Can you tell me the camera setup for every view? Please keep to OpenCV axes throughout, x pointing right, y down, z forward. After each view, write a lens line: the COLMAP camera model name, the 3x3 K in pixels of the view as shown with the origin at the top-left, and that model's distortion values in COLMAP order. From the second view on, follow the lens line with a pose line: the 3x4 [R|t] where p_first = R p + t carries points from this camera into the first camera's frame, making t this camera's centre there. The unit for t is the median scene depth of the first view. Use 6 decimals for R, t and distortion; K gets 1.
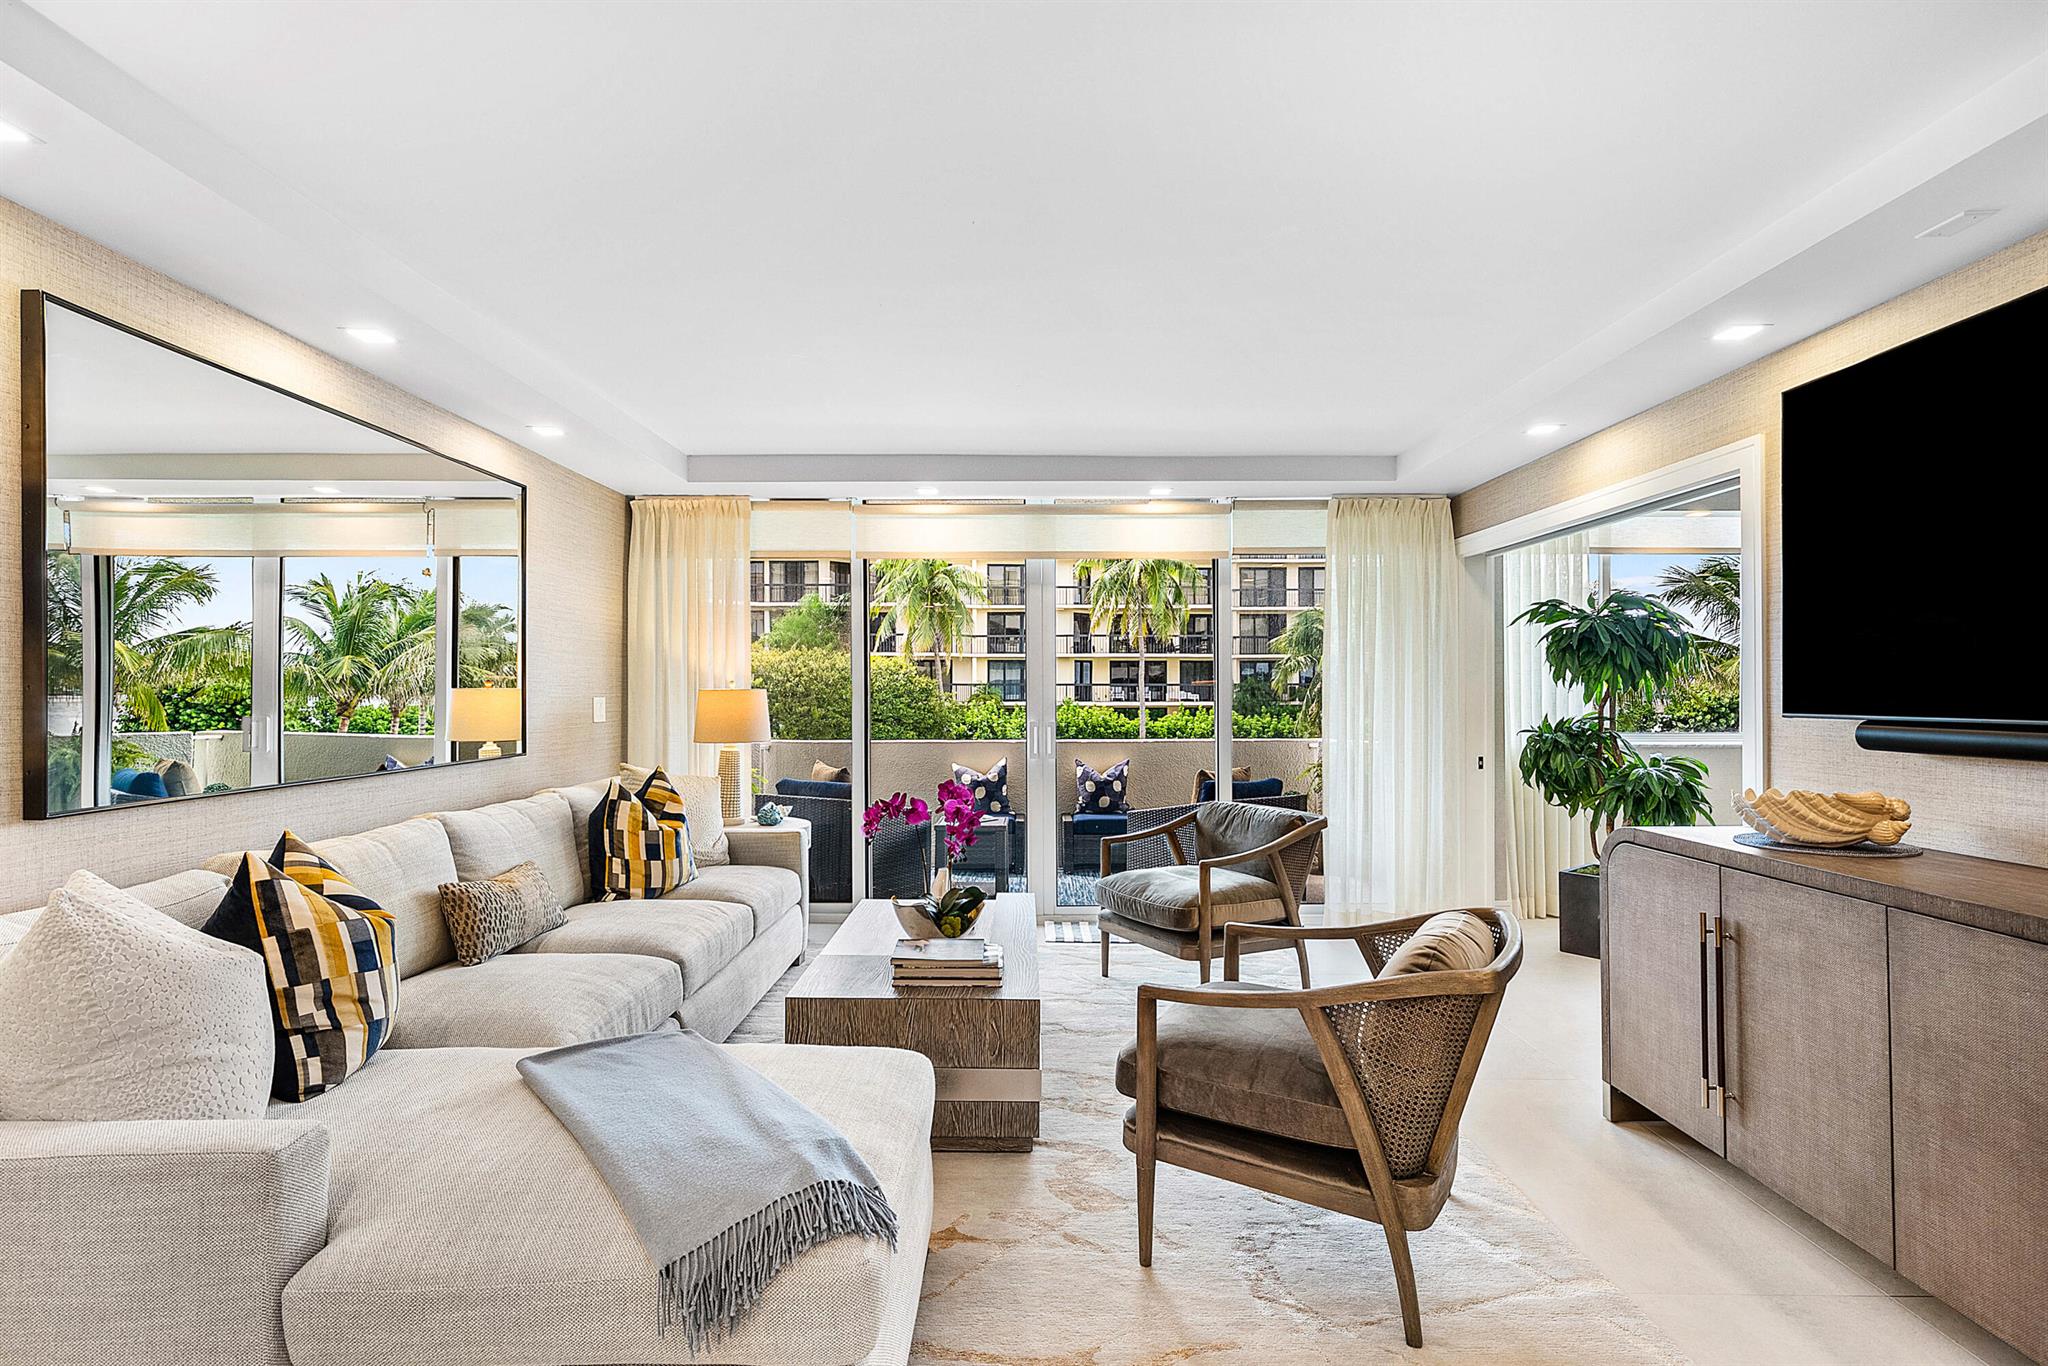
lens RADIAL K [[984.3, 0, 1019.8], [0, 984.3, 681.4], [0, 0, 1]] dist [0.003789, 0.000168]
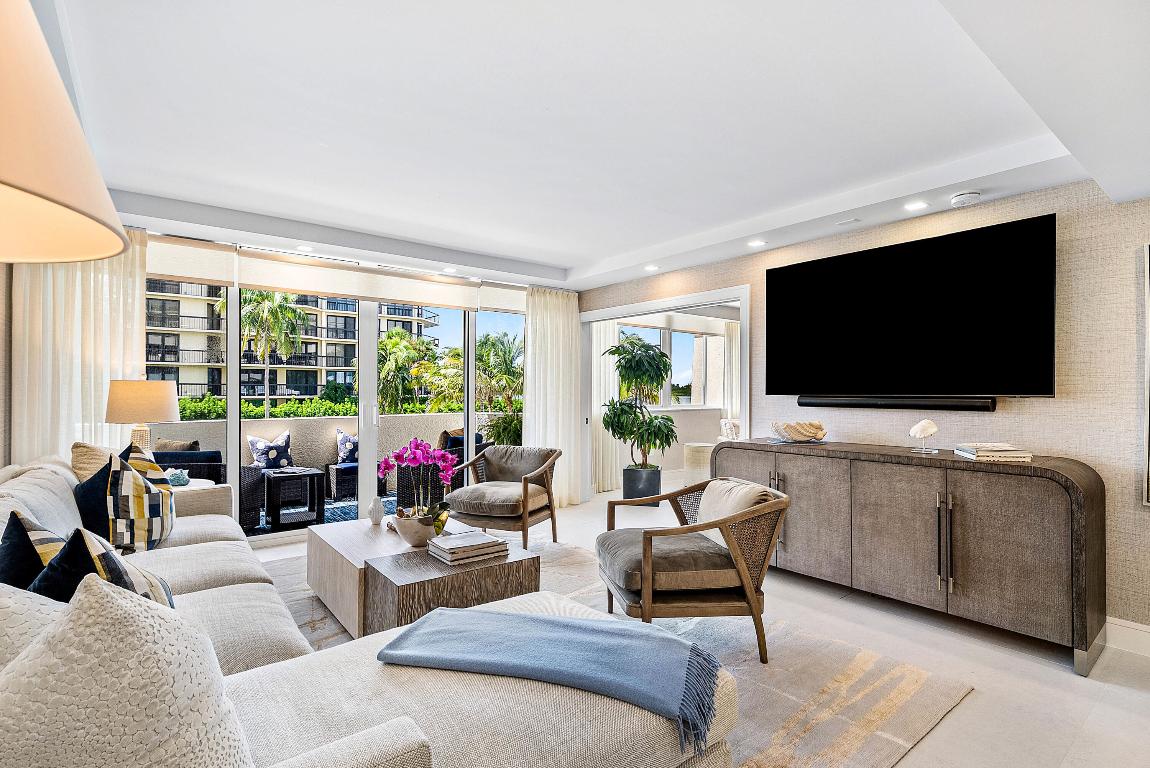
lens RADIAL K [[552.7, 0, 573.6], [0, 552.7, 387.1], [0, 0, 1]] dist [0.003789, 0.000168]
pose [[0.782941, 0.006807, 0.622059, -0.288905], [-0.009875, 0.999950, 0.001488, 0.009642], [-0.622018, -0.007308, 0.782969, 0.098873]]
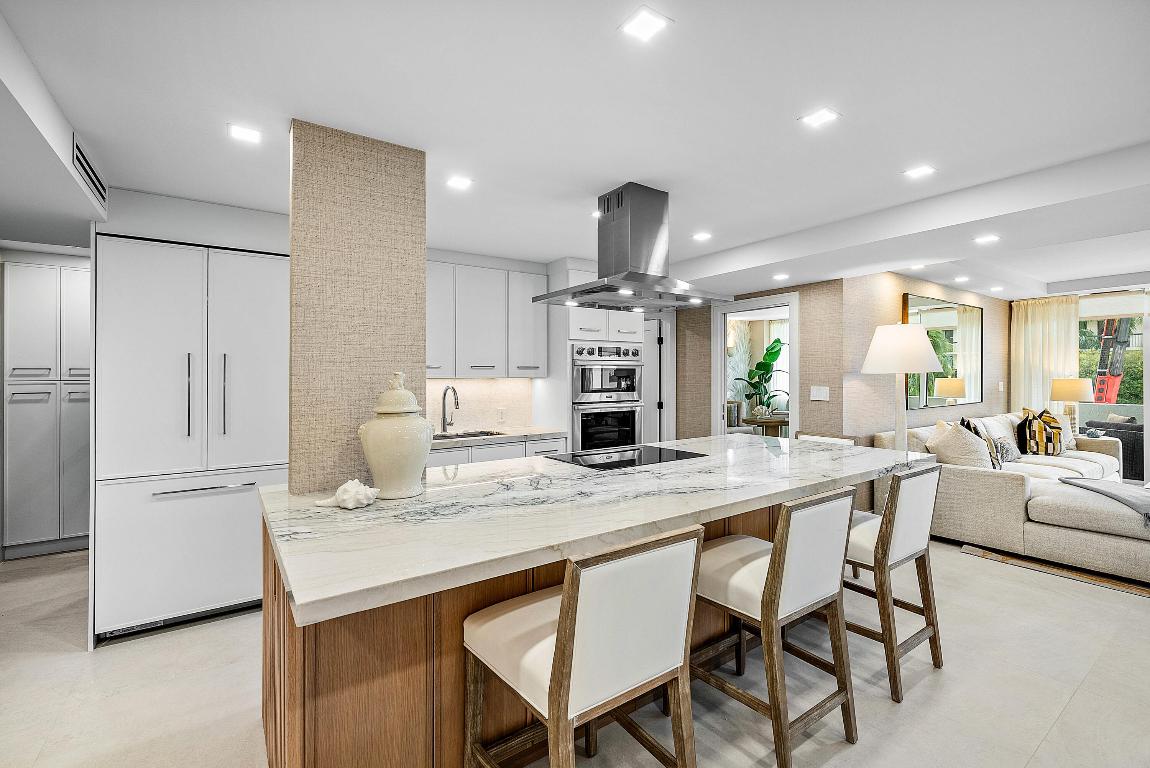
lens RADIAL K [[510.2, 0, 551.0], [0, 510.2, 380.2], [0, 0, 1]] dist [-0.001661, 0.000019]
pose [[0.571491, 0.007903, -0.820571, -0.003288], [0.009968, 0.999813, 0.016571, -0.020532], [0.820548, -0.017650, 0.571305, -0.684712]]
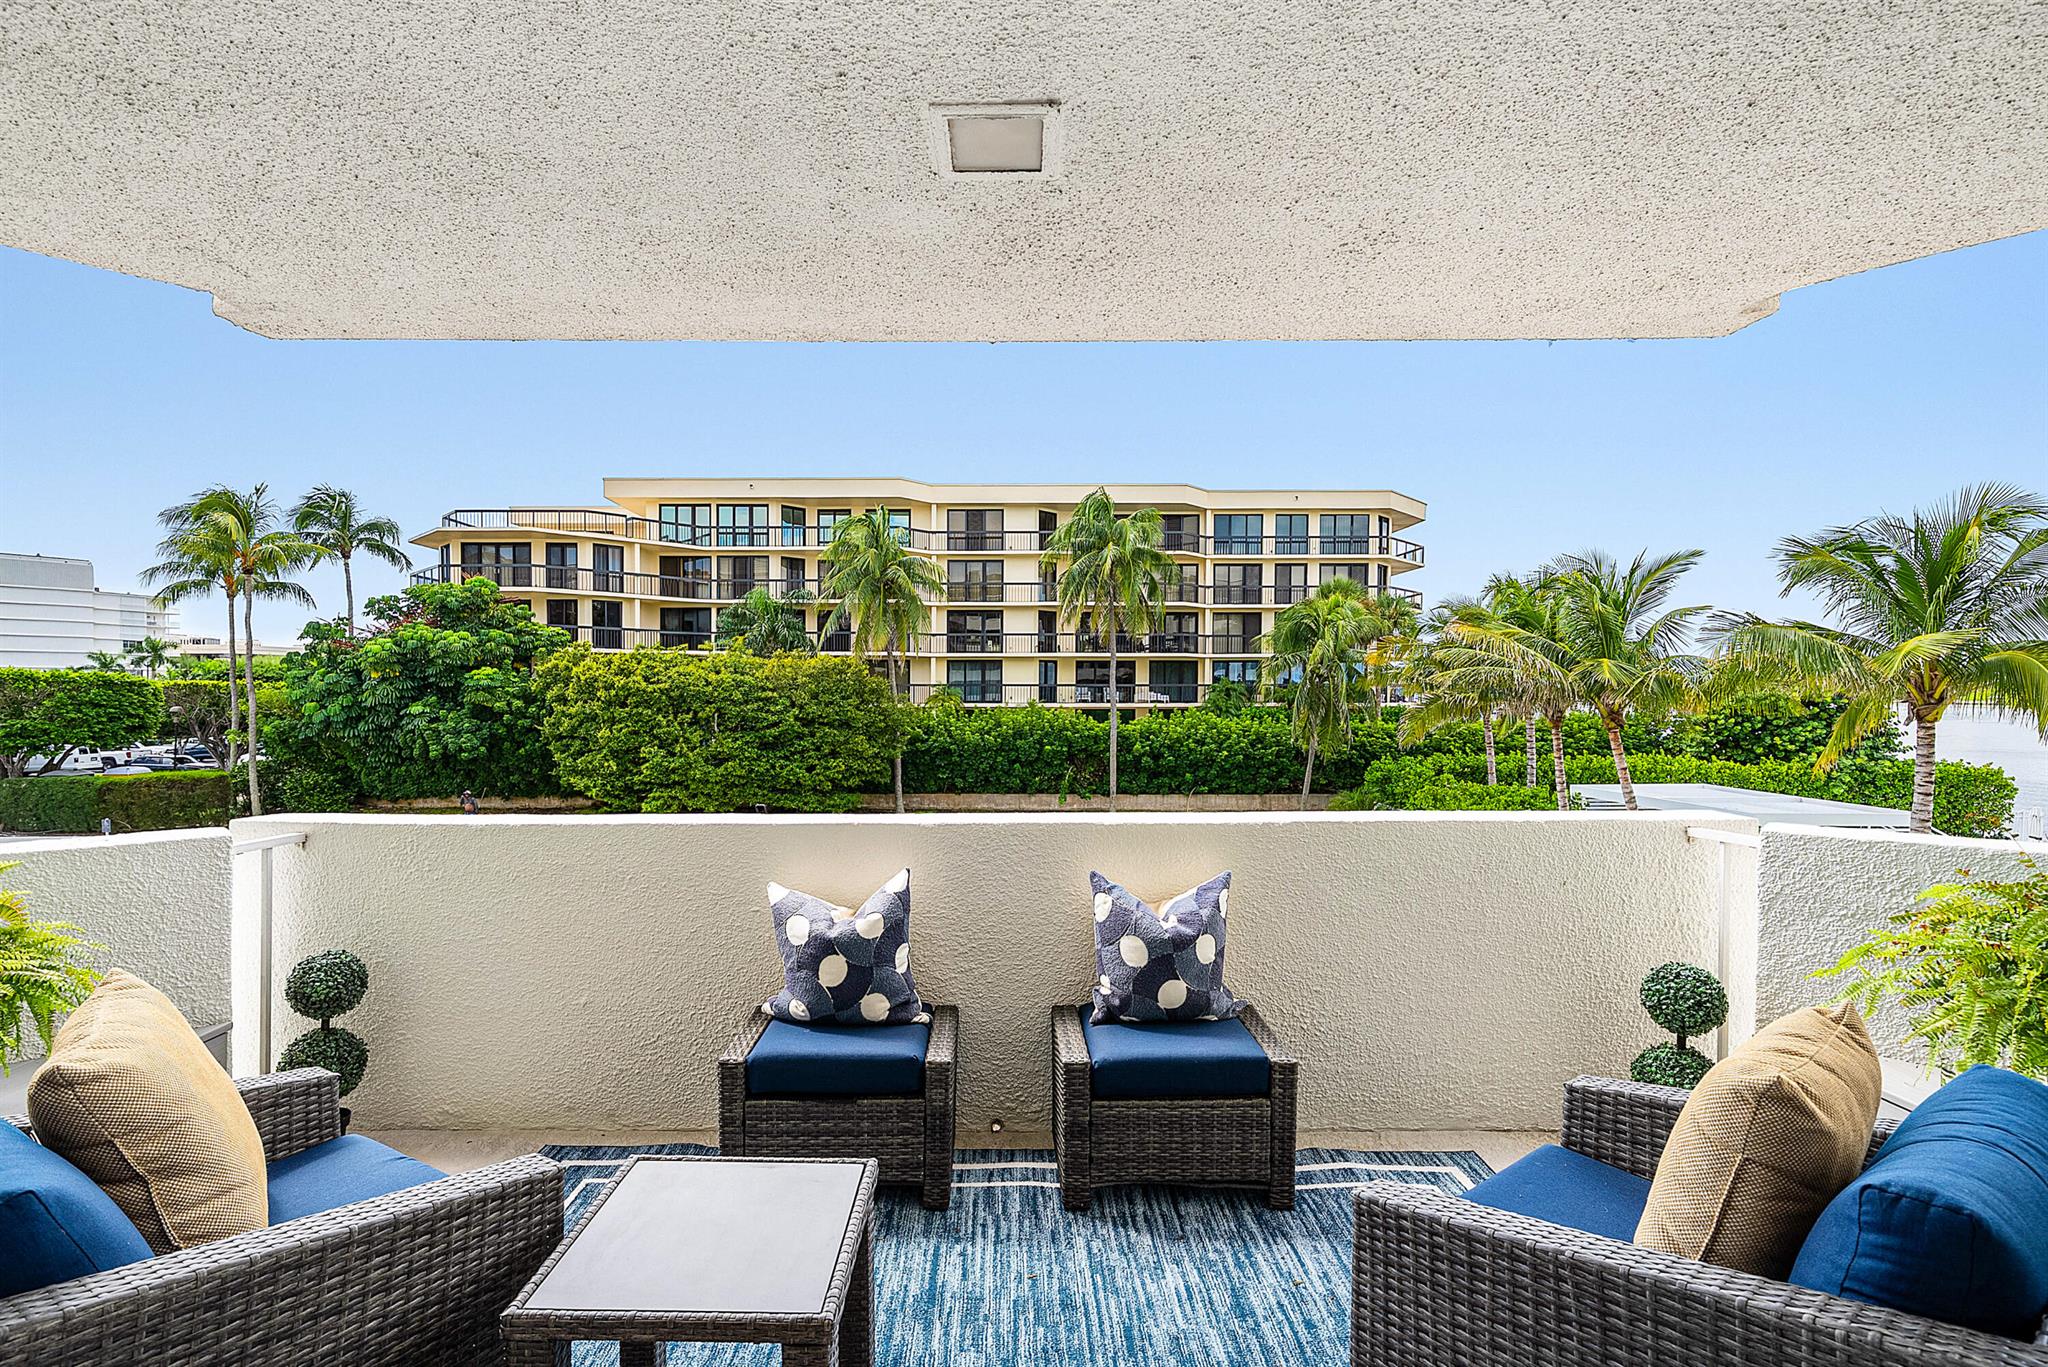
lens RADIAL K [[908.6, 0, 953.1], [0, 908.6, 702.1], [0, 0, 1]] dist [-0.001661, 0.000019]
pose [[0.999264, 0.000017, -0.038350, 0.050400], [0.000785, 0.999781, 0.020909, 0.006916], [0.038342, -0.020924, 0.999046, 1.007290]]
